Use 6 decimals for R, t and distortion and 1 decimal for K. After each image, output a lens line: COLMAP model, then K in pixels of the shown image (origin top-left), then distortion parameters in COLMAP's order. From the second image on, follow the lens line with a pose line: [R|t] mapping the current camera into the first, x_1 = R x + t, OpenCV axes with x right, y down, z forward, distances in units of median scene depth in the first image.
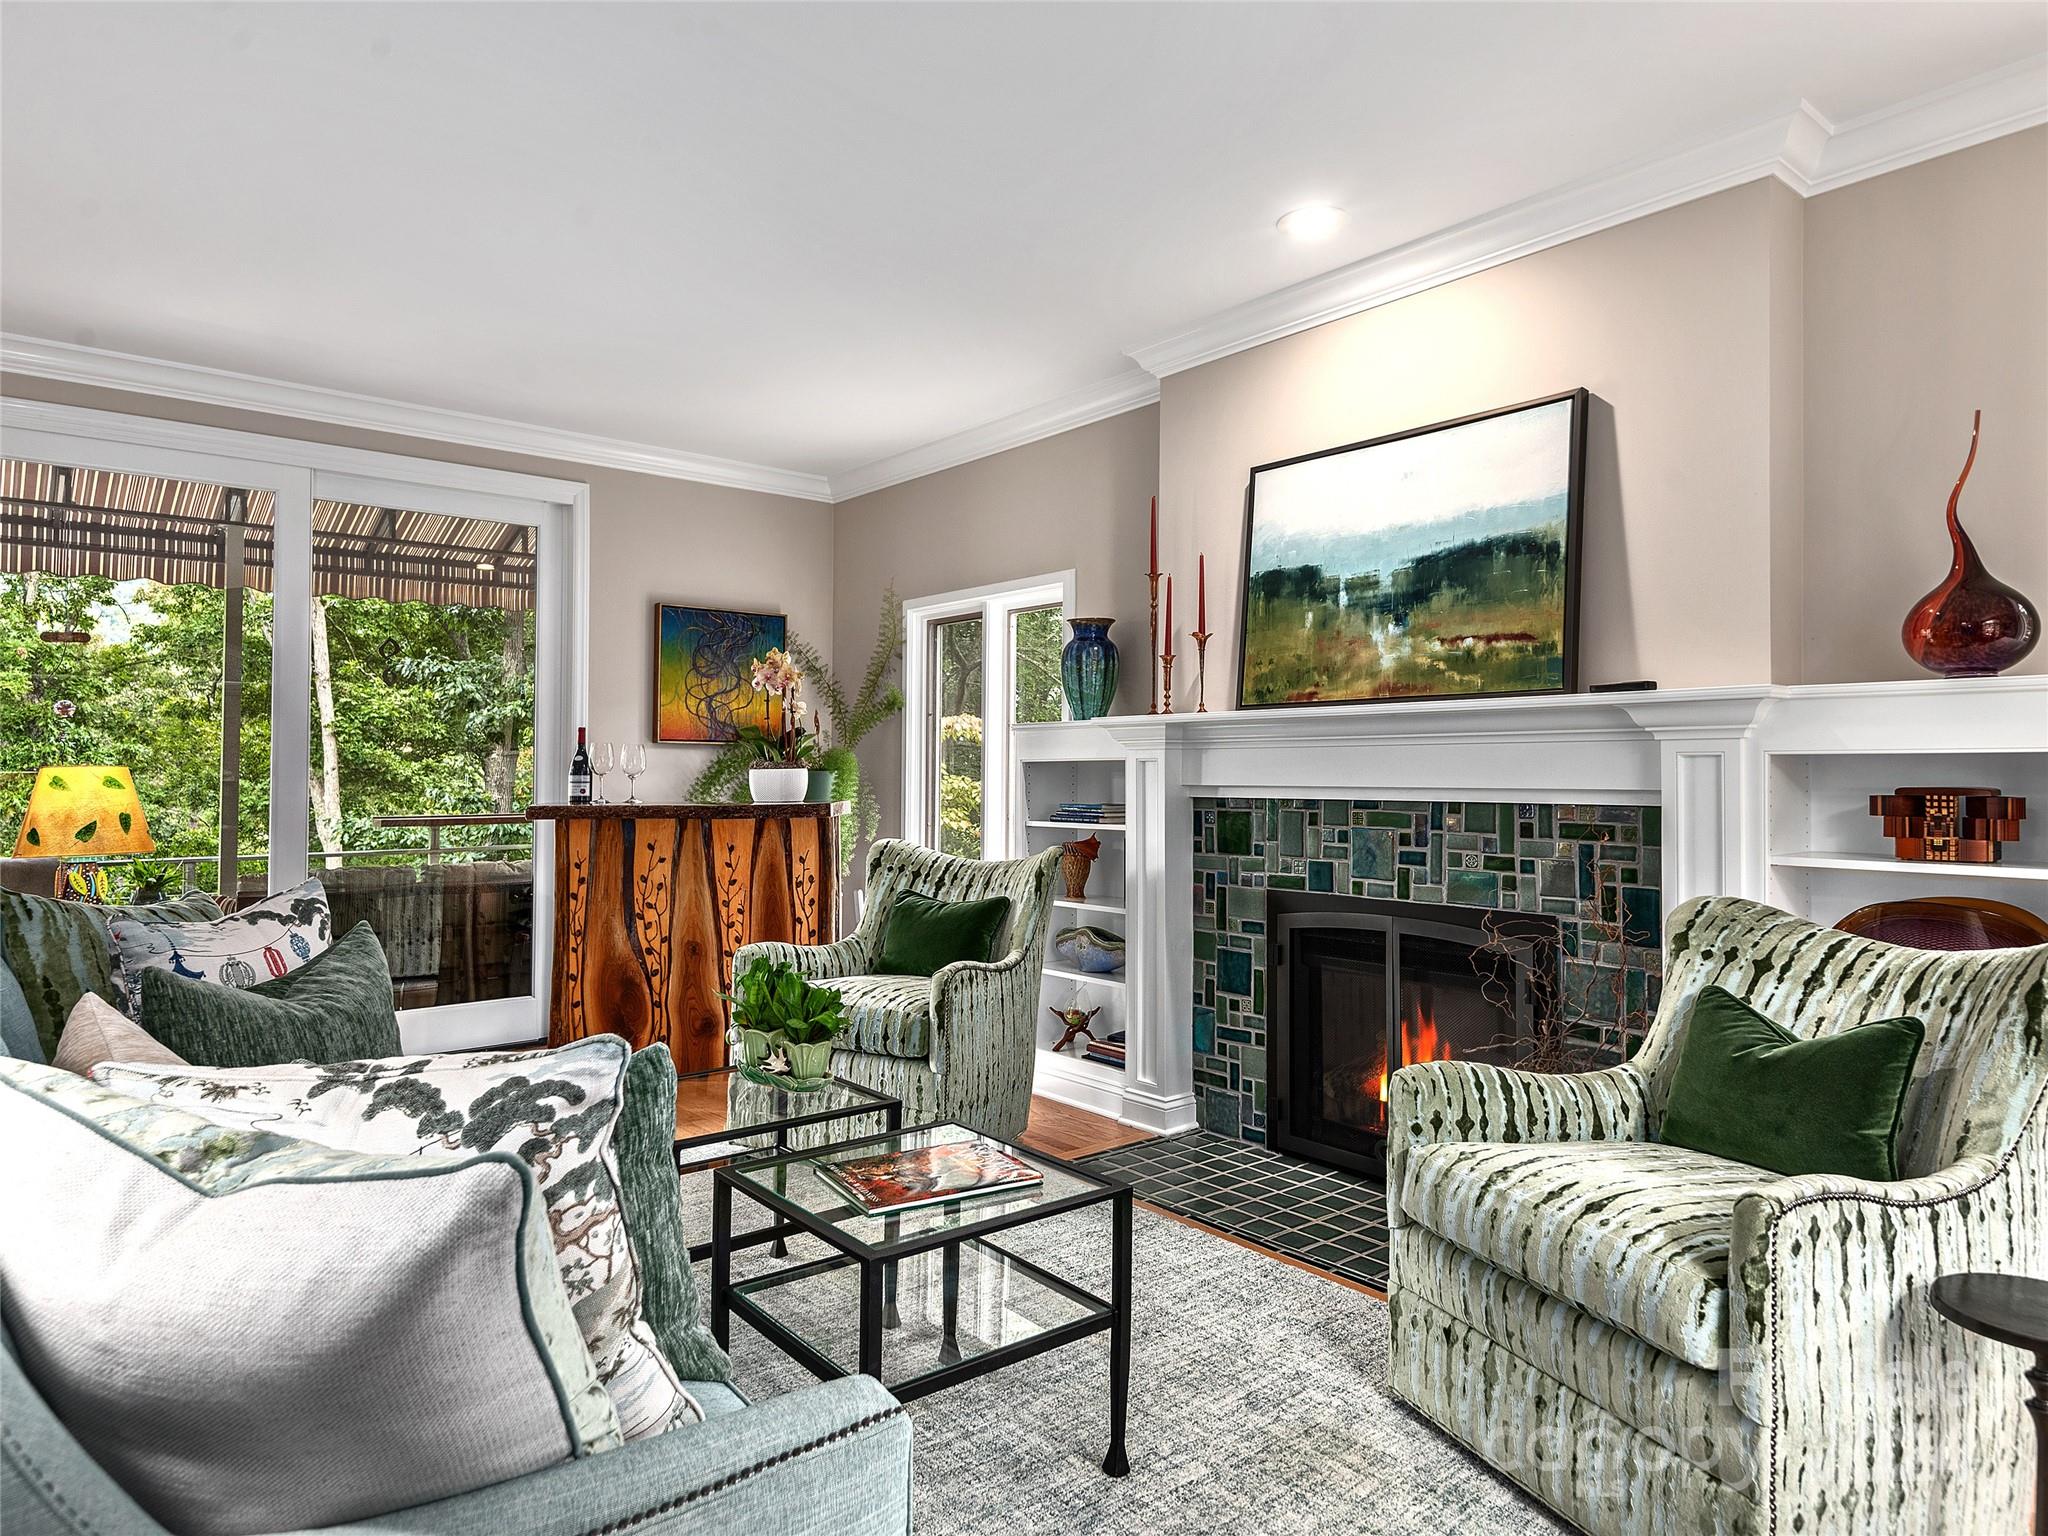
lens RADIAL K [[1205.0, 0, 1024.0], [0, 1205.0, 768.0], [0, 0, 1]] dist [-0.002193, 0.000396]
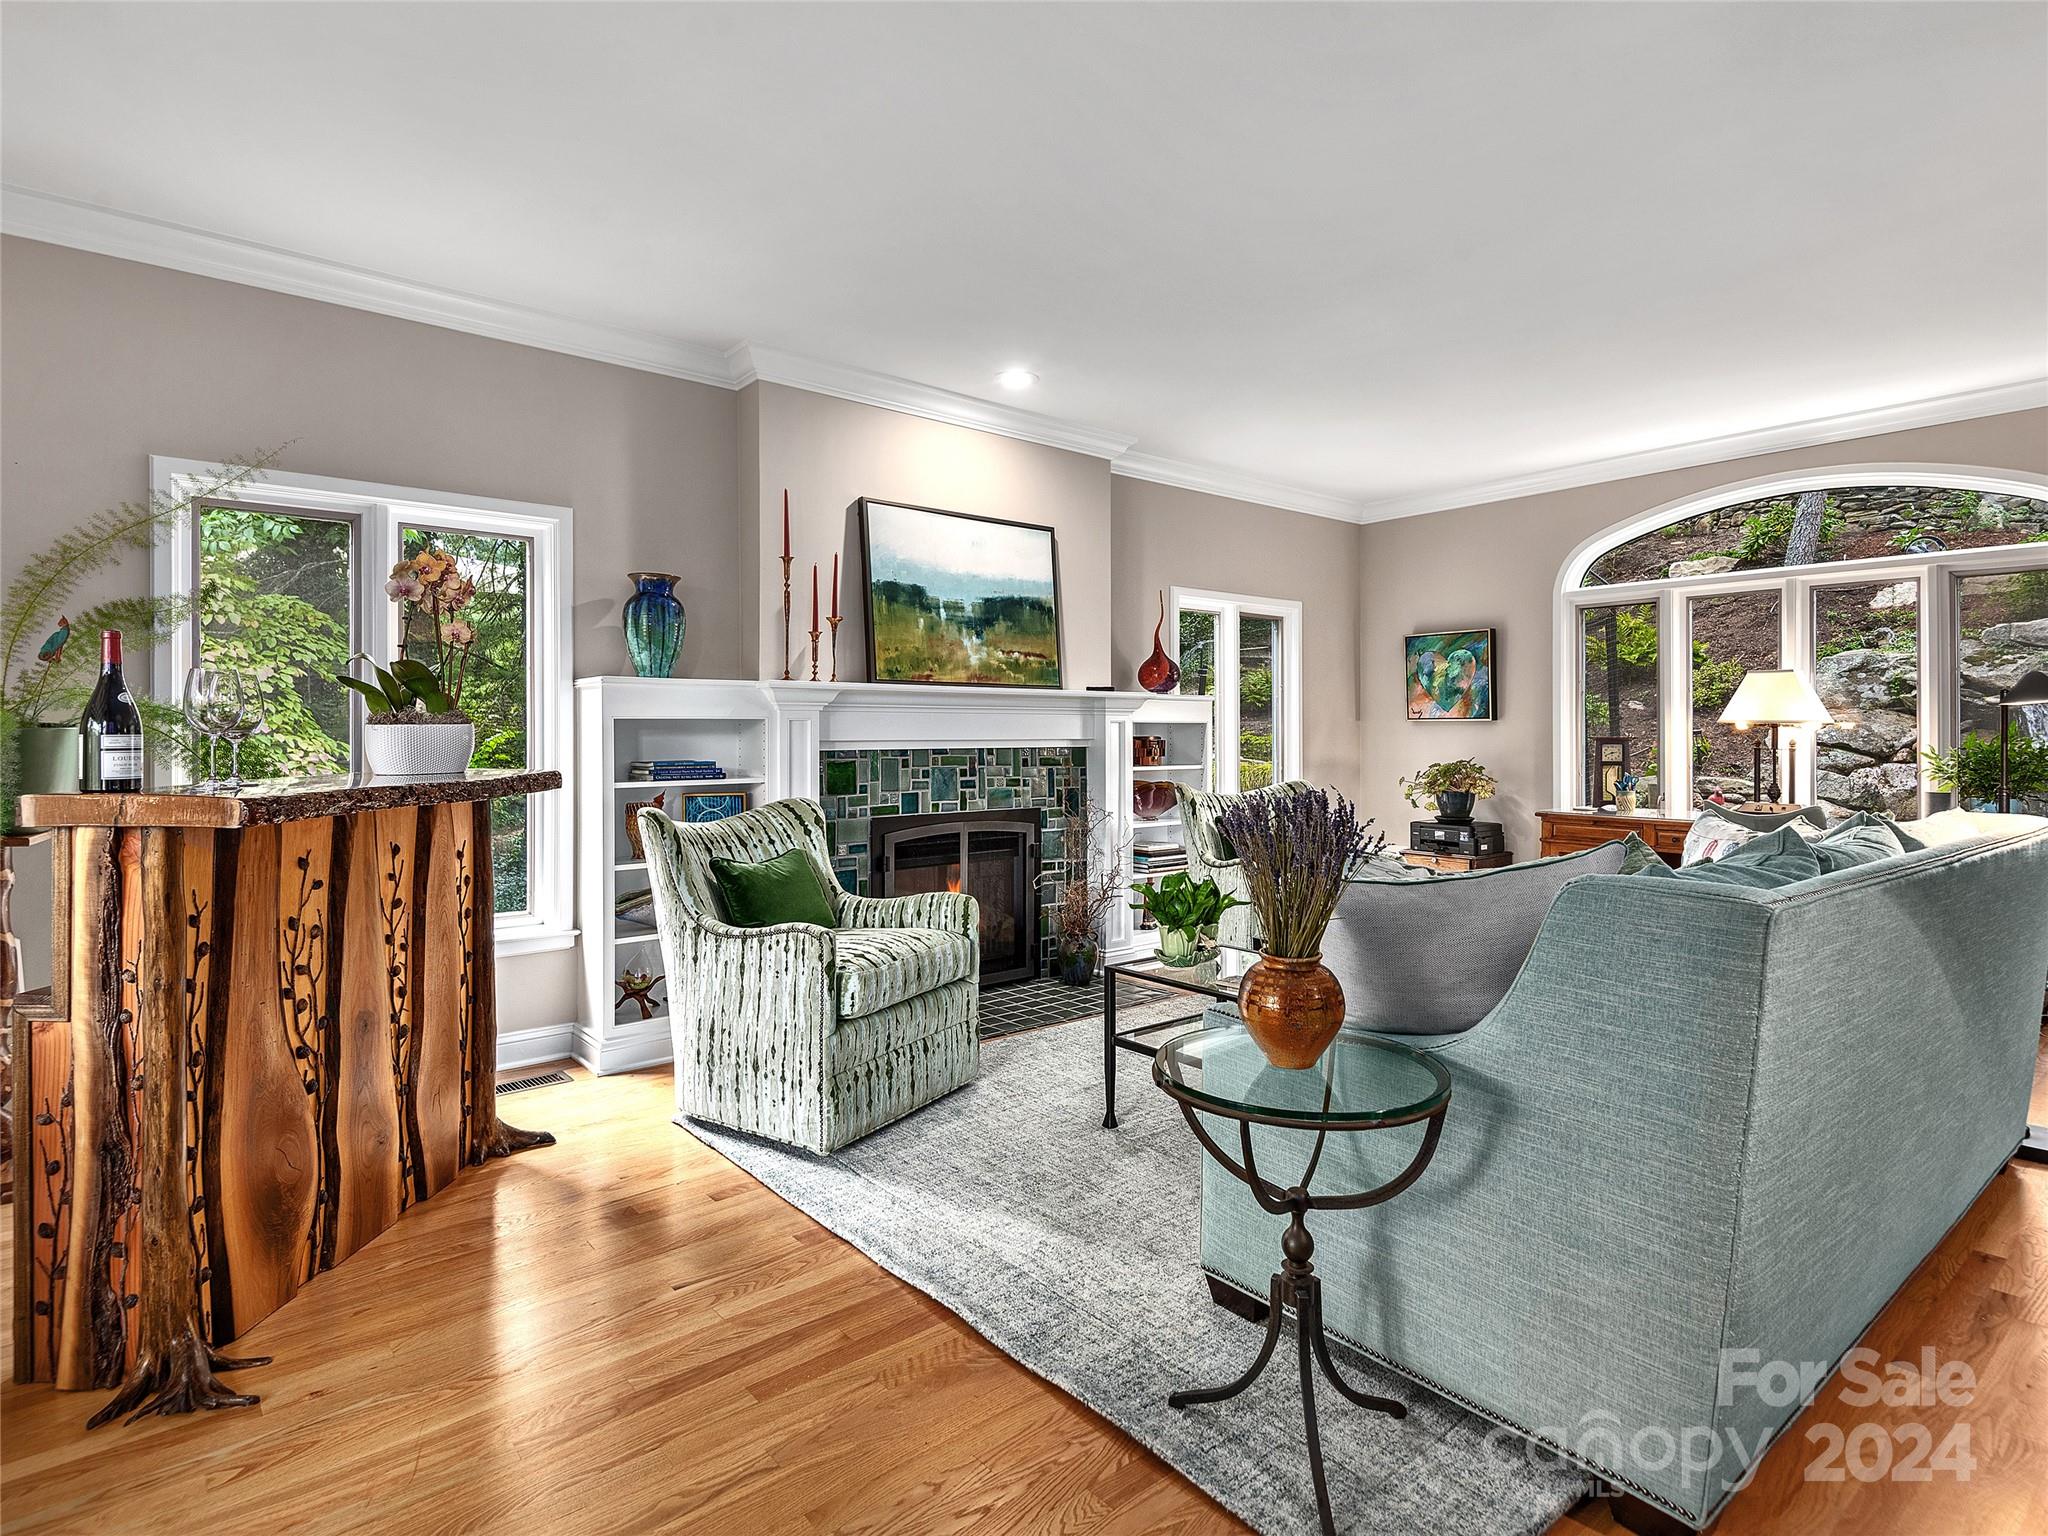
lens RADIAL K [[1097.0, 0, 1024.0], [0, 1097.0, 768.0], [0, 0, 1]] dist [0.001461, -0.000167]
pose [[-0.003469, -0.031671, 0.999492, -1.117136], [-0.000922, 0.999498, 0.031668, 0.007319], [-0.999994, -0.000812, -0.003497, 0.920150]]
